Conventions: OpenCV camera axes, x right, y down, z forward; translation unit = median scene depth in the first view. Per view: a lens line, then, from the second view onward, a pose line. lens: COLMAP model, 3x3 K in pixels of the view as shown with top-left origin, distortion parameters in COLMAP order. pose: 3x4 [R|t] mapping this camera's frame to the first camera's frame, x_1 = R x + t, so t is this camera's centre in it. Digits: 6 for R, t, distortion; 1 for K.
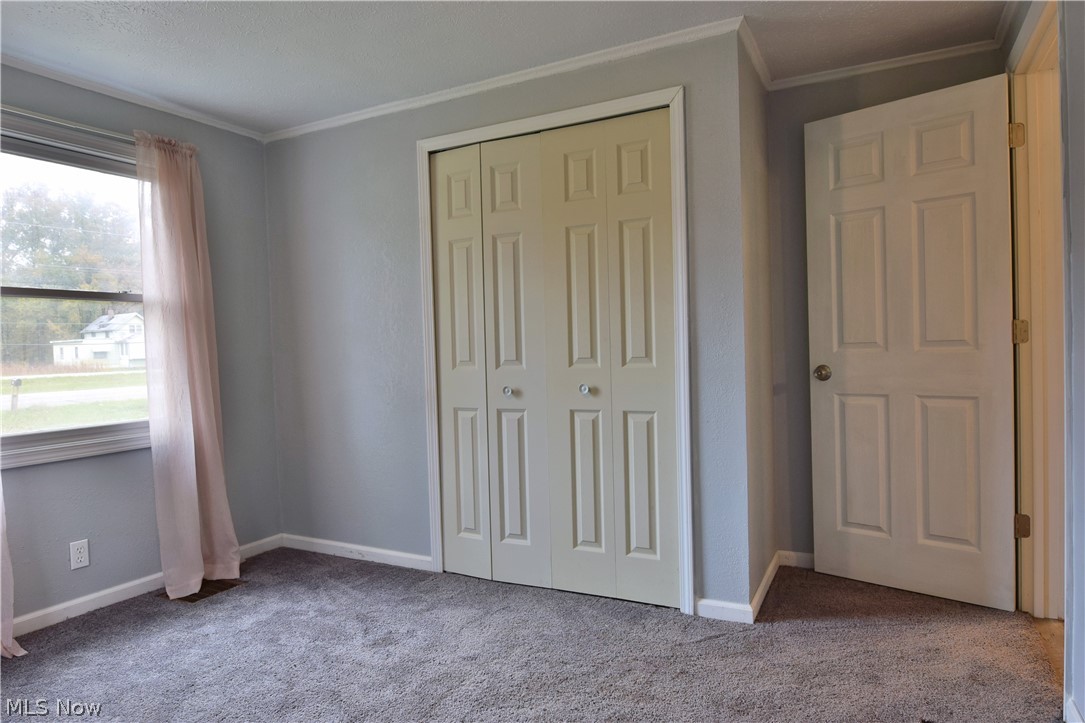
lens RADIAL K [[667.2, 0, 542.5], [0, 667.2, 361.5], [0, 0, 1]] dist [-0.013134, -0.001986]
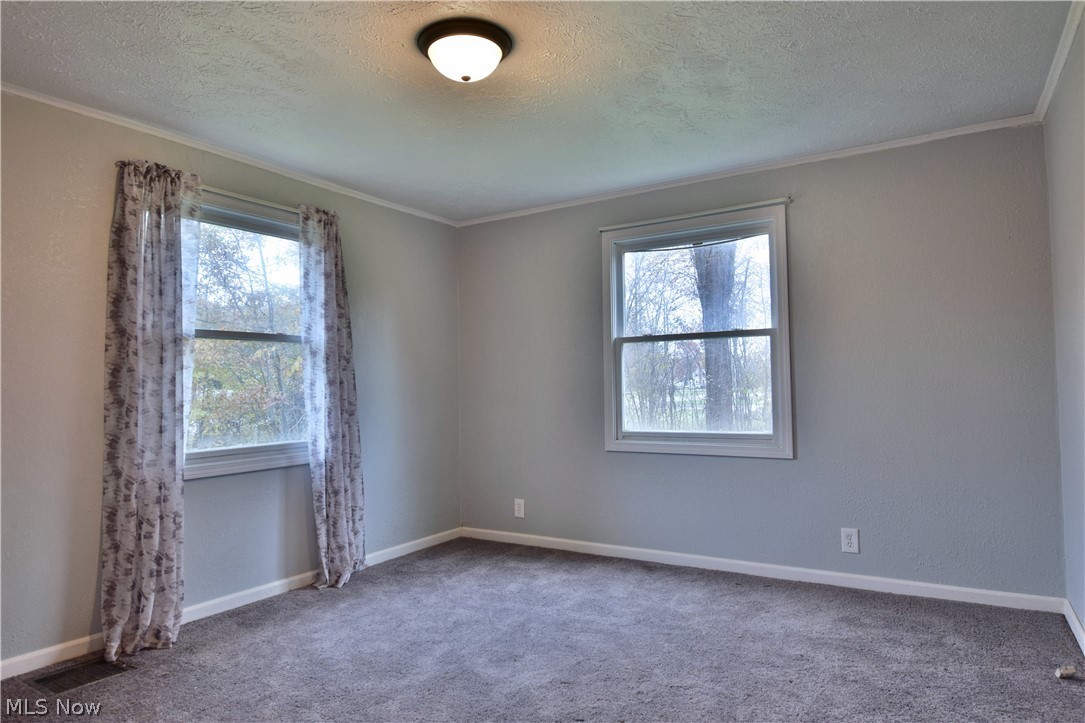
lens RADIAL K [[667.2, 0, 542.5], [0, 667.2, 361.5], [0, 0, 1]] dist [-0.013134, -0.001986]
pose [[0.998121, 0.010765, -0.060323, -0.107053], [-0.014149, 0.998333, -0.055958, 0.006880], [0.059620, 0.056706, 0.996609, -0.194880]]
